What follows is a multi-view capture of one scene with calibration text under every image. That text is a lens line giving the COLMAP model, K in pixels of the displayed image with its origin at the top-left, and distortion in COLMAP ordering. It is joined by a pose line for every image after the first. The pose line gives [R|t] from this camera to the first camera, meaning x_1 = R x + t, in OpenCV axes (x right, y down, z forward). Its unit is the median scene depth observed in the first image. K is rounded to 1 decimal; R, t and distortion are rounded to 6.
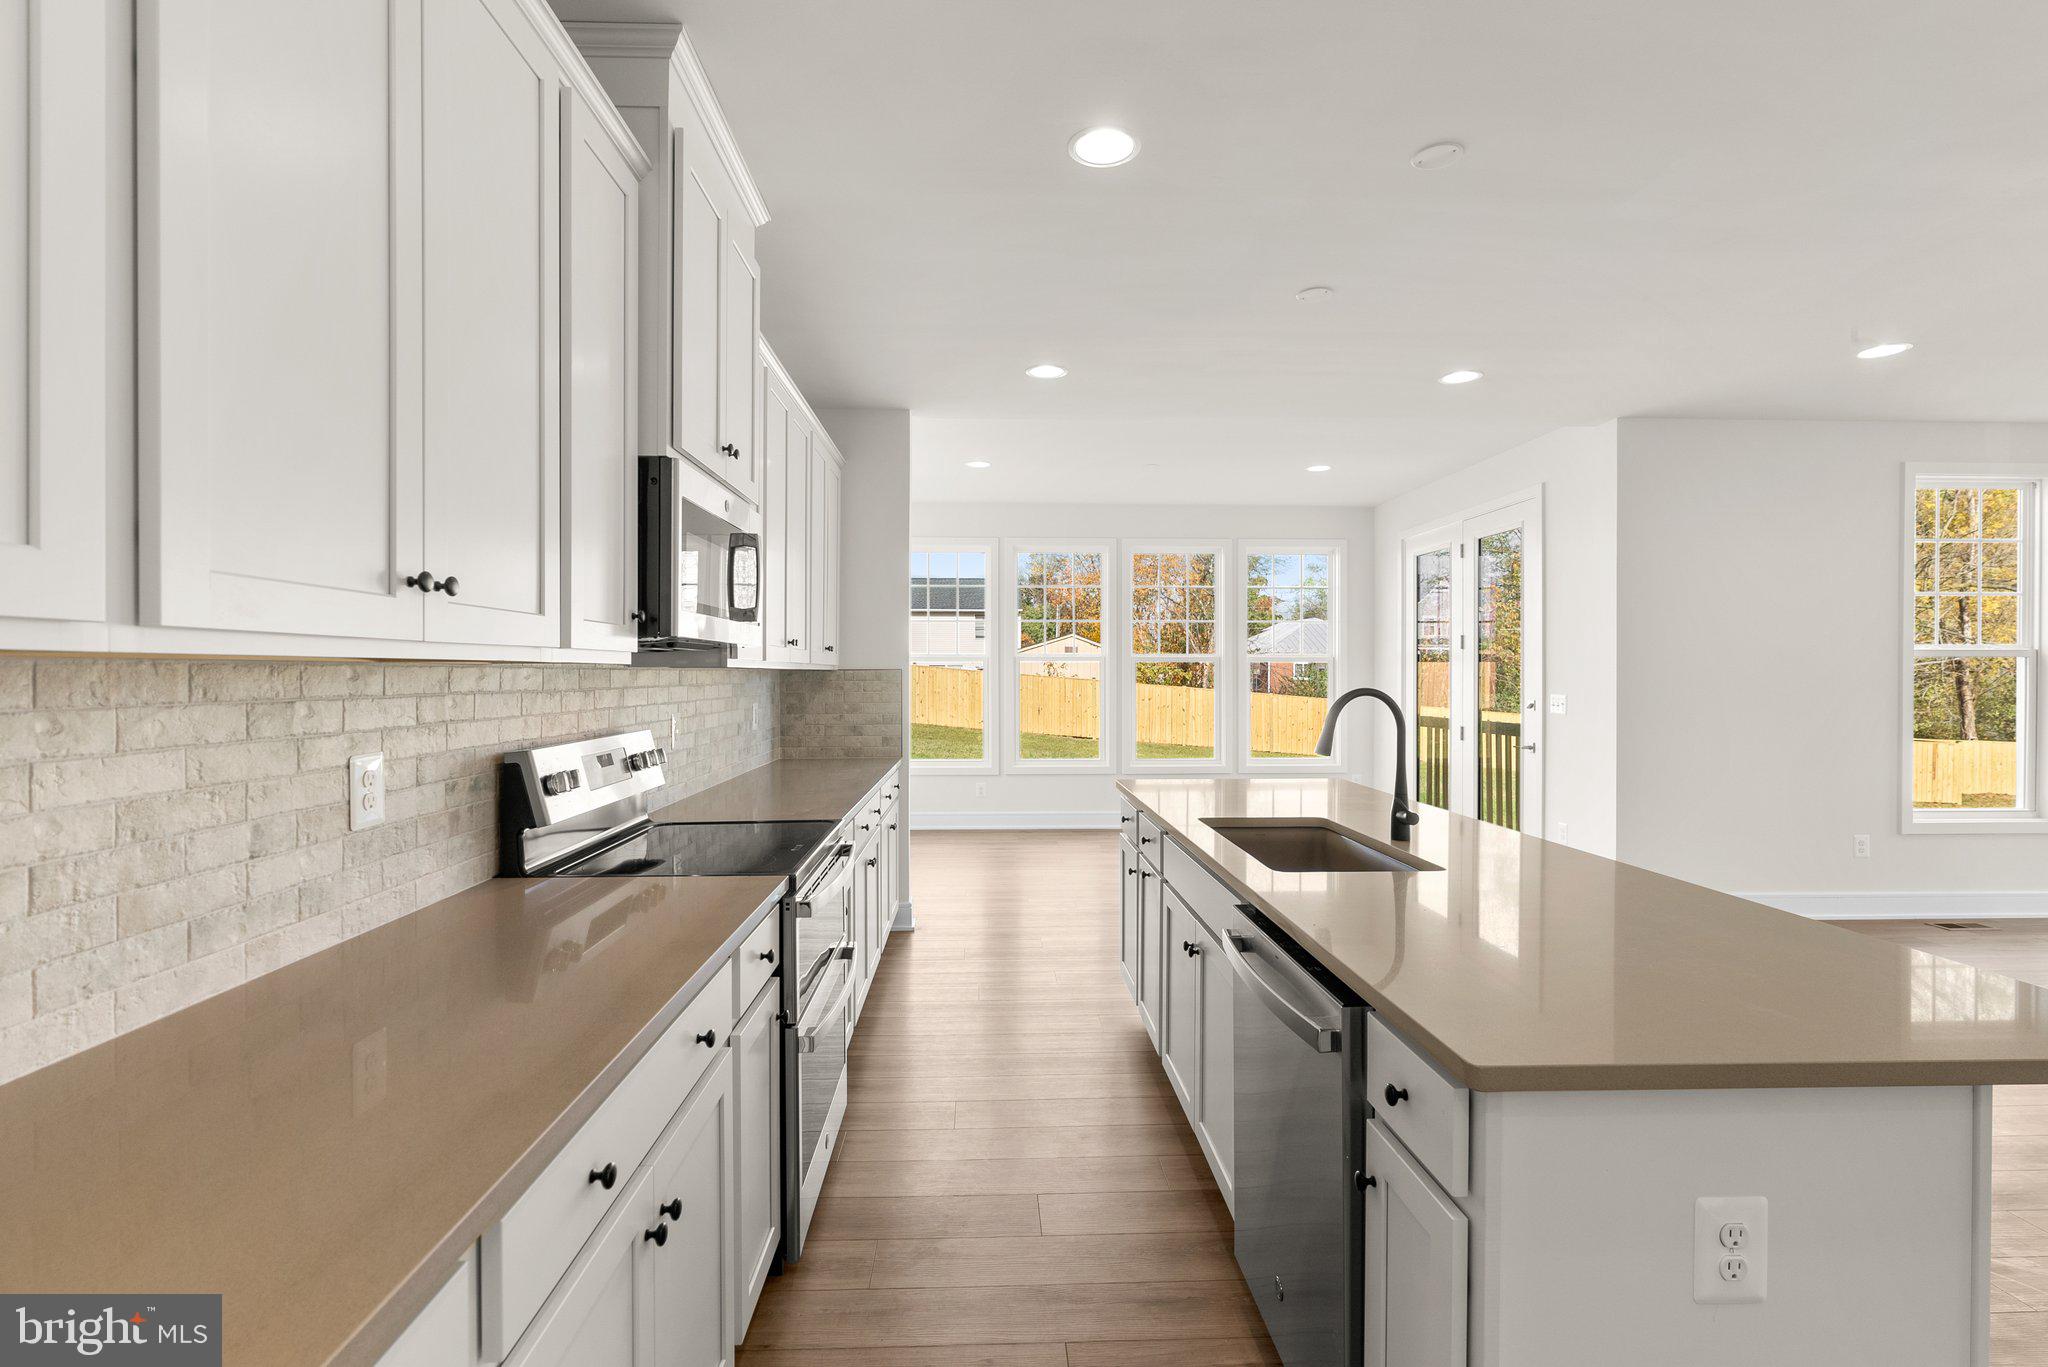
lens RADIAL K [[923.8, 0, 1016.0], [0, 923.8, 680.4], [0, 0, 1]] dist [-0.012863, 0.004760]
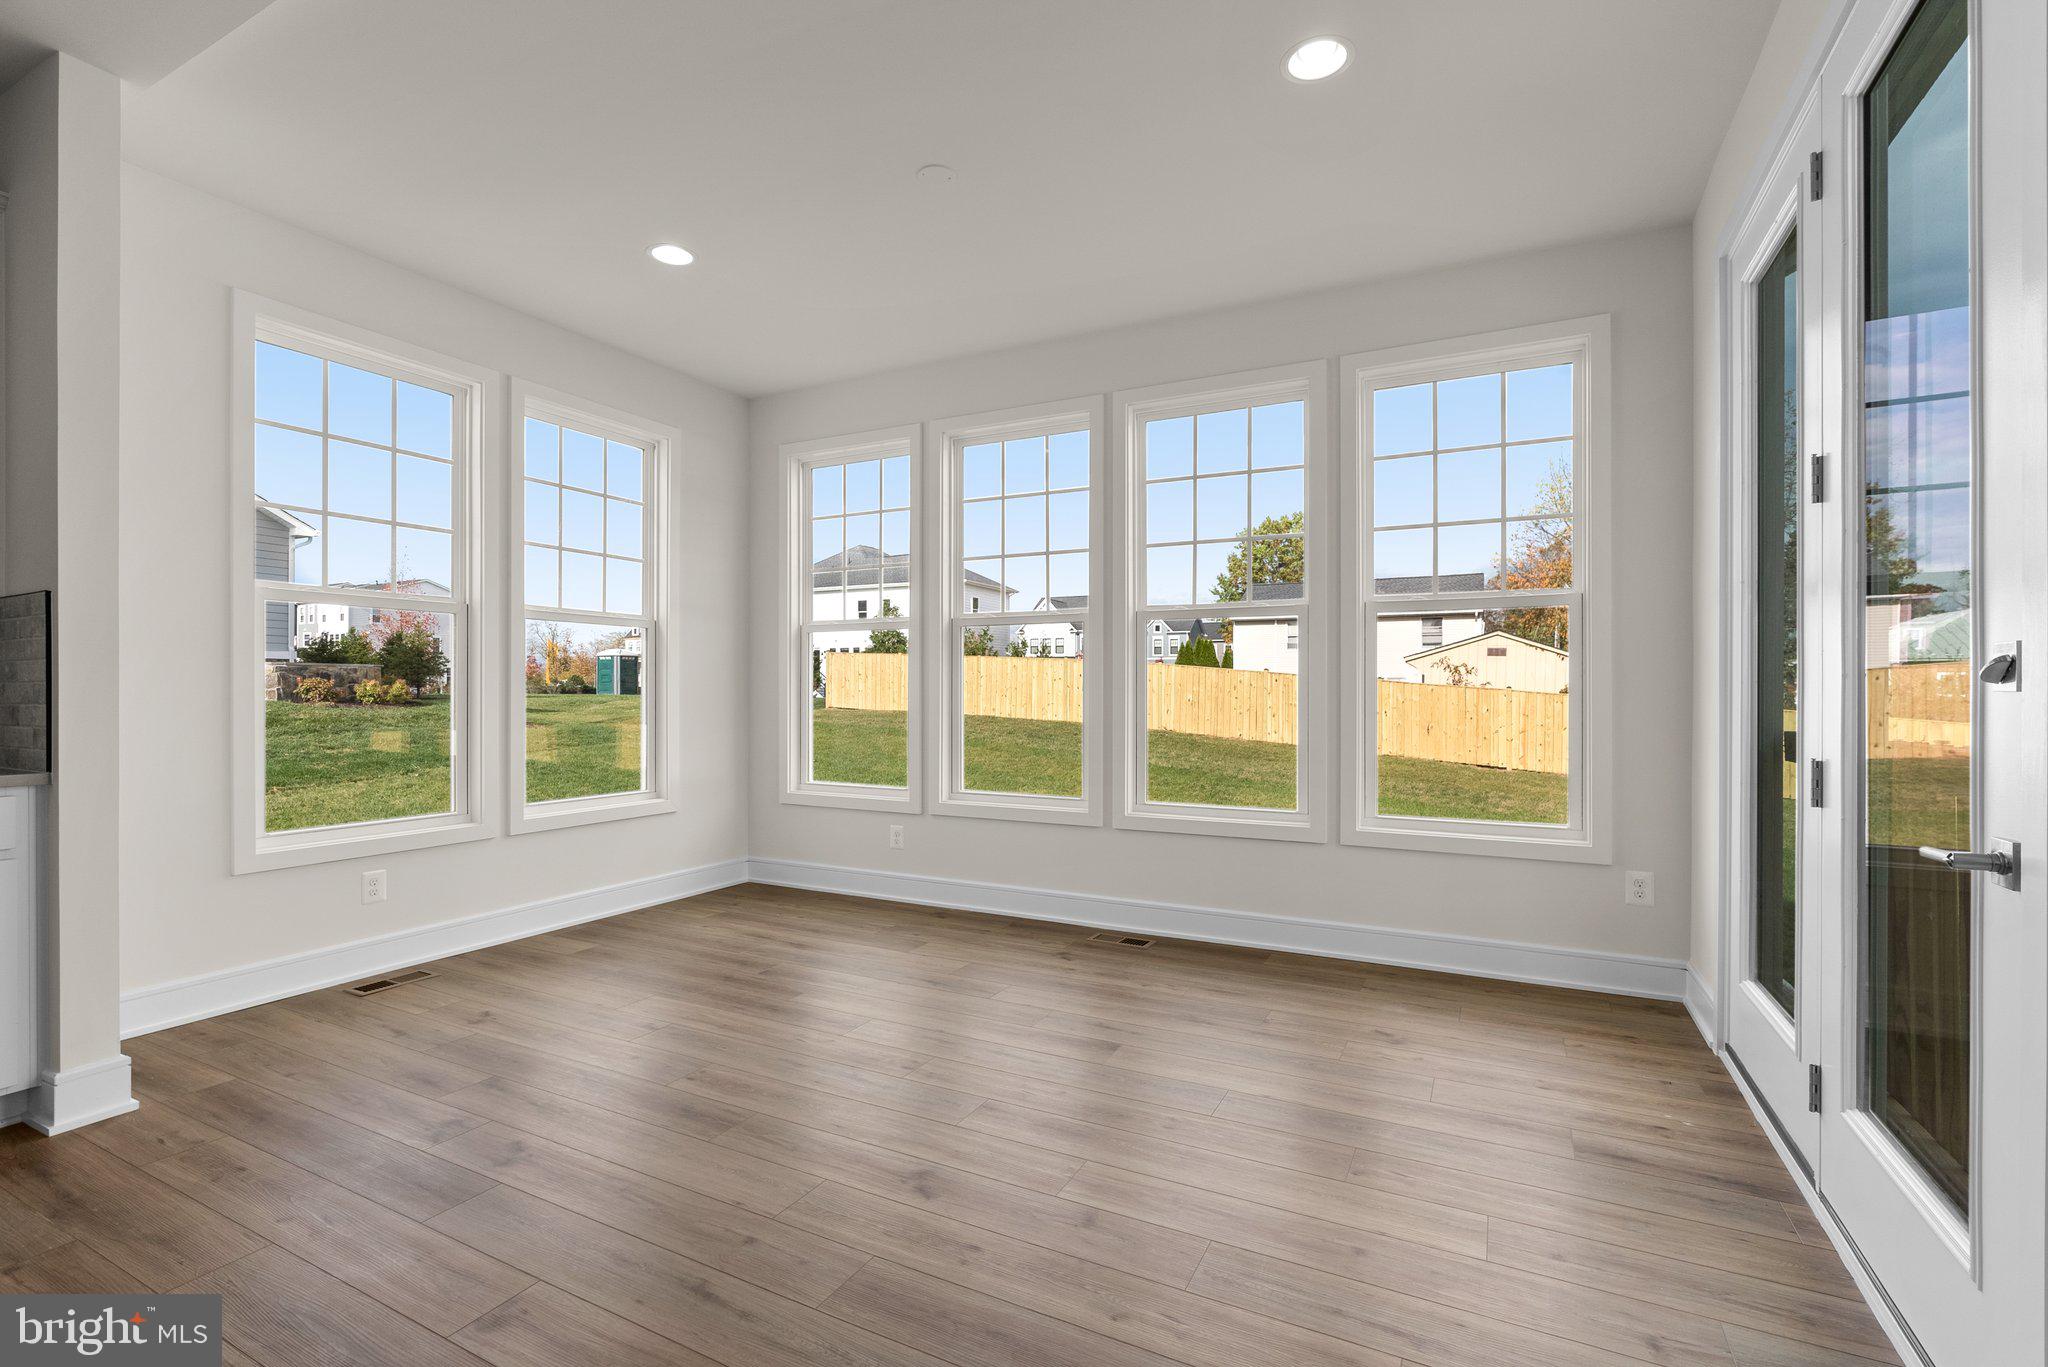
lens RADIAL K [[924.5, 0, 1015.9], [0, 924.5, 689.6], [0, 0, 1]] dist [-0.025819, 0.016884]
pose [[0.866391, -0.000243, -0.499367, 0.862987], [-0.004485, 0.999956, -0.008267, 0.064109], [0.499347, 0.009402, 0.866351, 1.292173]]
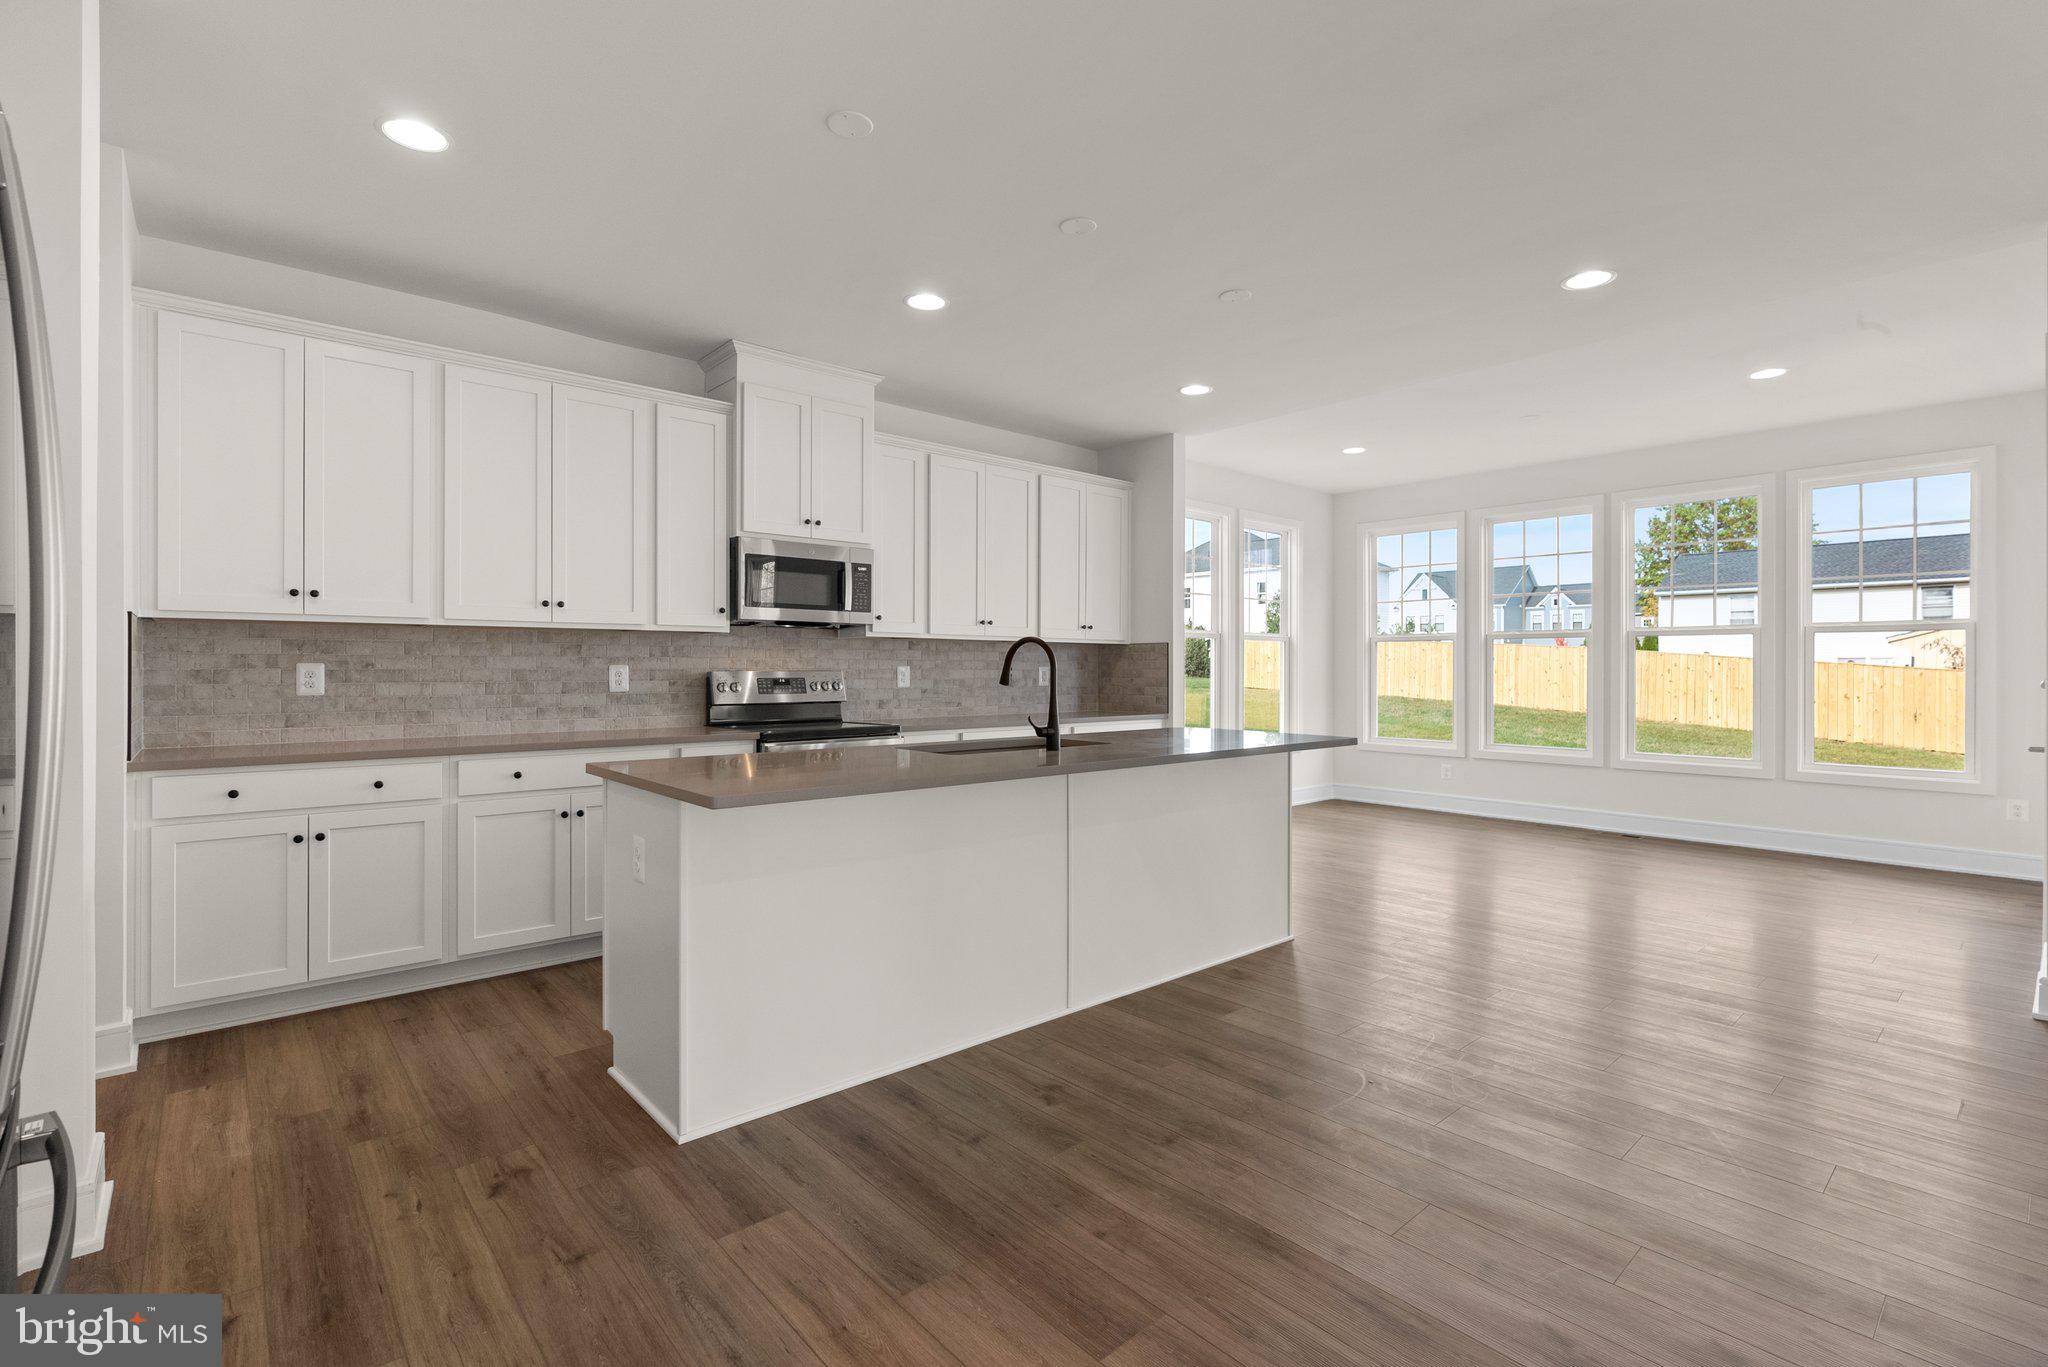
lens RADIAL K [[931.3, 0, 1026.5], [0, 931.3, 664.7], [0, 0, 1]] dist [-0.010937, 0.006144]
pose [[0.634205, -0.002909, -0.773159, 1.122036], [-0.007882, 0.999917, -0.010228, 0.049256], [0.773124, 0.012581, 0.634130, 0.087643]]
